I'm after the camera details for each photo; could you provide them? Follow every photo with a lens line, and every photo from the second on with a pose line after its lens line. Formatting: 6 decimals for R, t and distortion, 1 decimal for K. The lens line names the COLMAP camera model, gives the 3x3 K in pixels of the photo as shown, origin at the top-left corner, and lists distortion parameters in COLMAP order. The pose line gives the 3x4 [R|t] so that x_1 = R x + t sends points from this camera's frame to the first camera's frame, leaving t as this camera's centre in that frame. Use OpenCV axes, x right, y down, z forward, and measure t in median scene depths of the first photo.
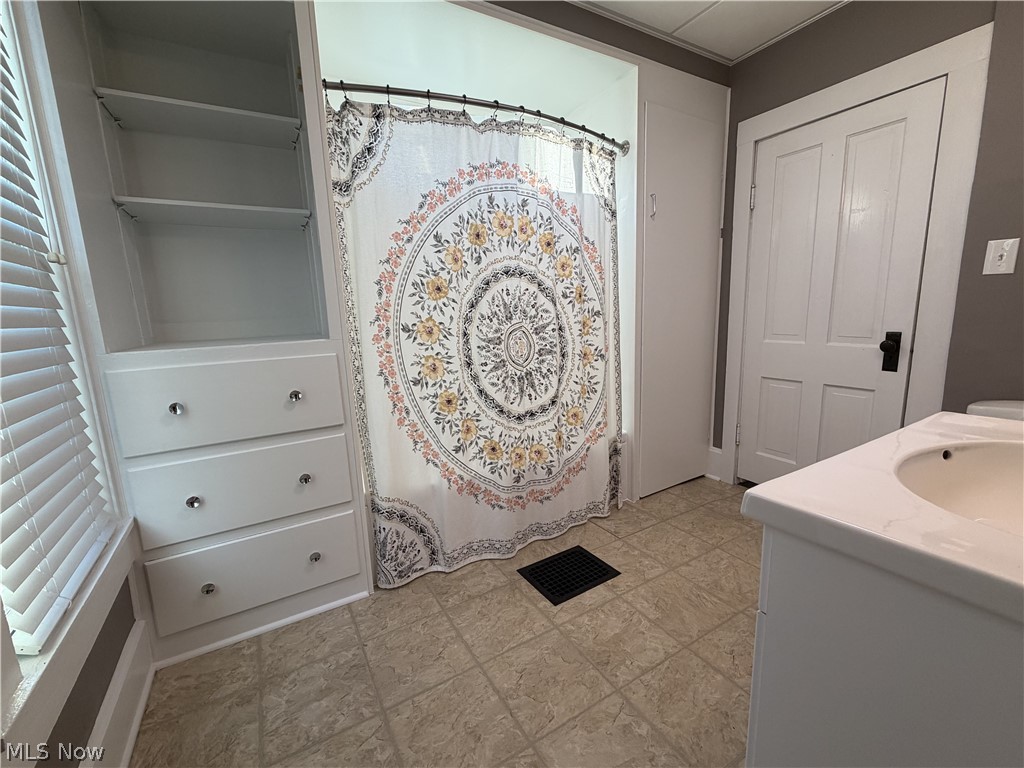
lens RADIAL K [[434.0, 0, 509.3], [0, 434.0, 386.6], [0, 0, 1]] dist [-0.000747, -0.000086]
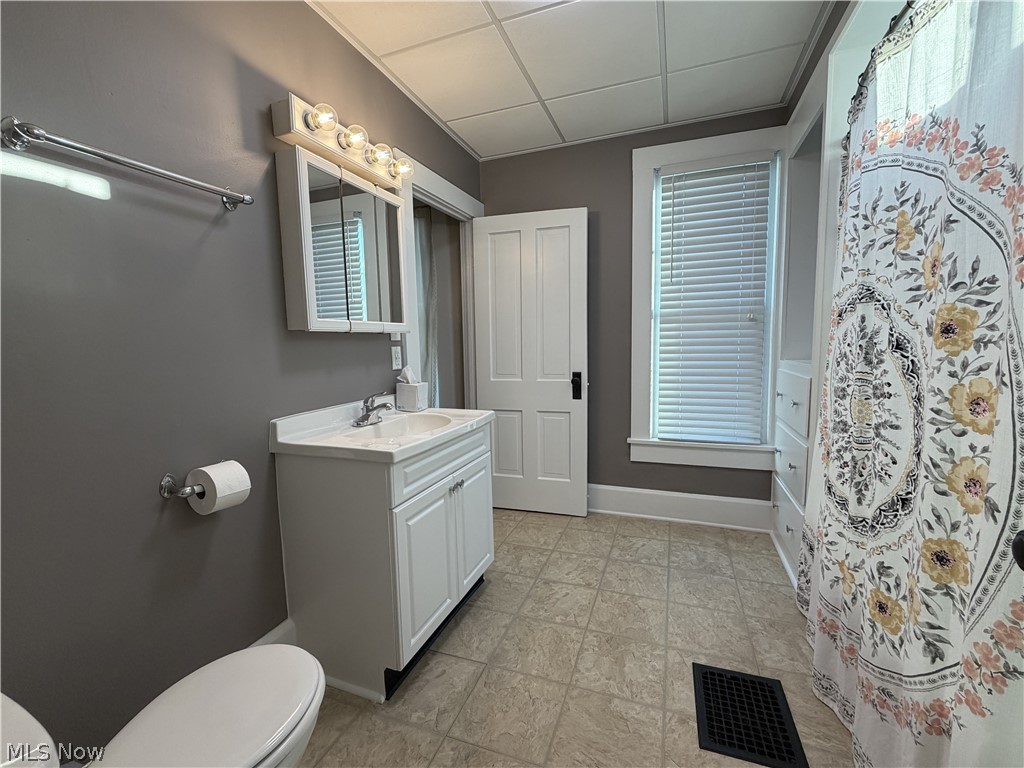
lens RADIAL K [[434.0, 0, 509.3], [0, 434.0, 386.6], [0, 0, 1]] dist [-0.000747, -0.000086]
pose [[-0.778011, 0.118885, -0.616899, 0.946057], [-0.060227, 0.963296, 0.261597, -0.303697], [0.625357, 0.240679, -0.742295, 1.331778]]
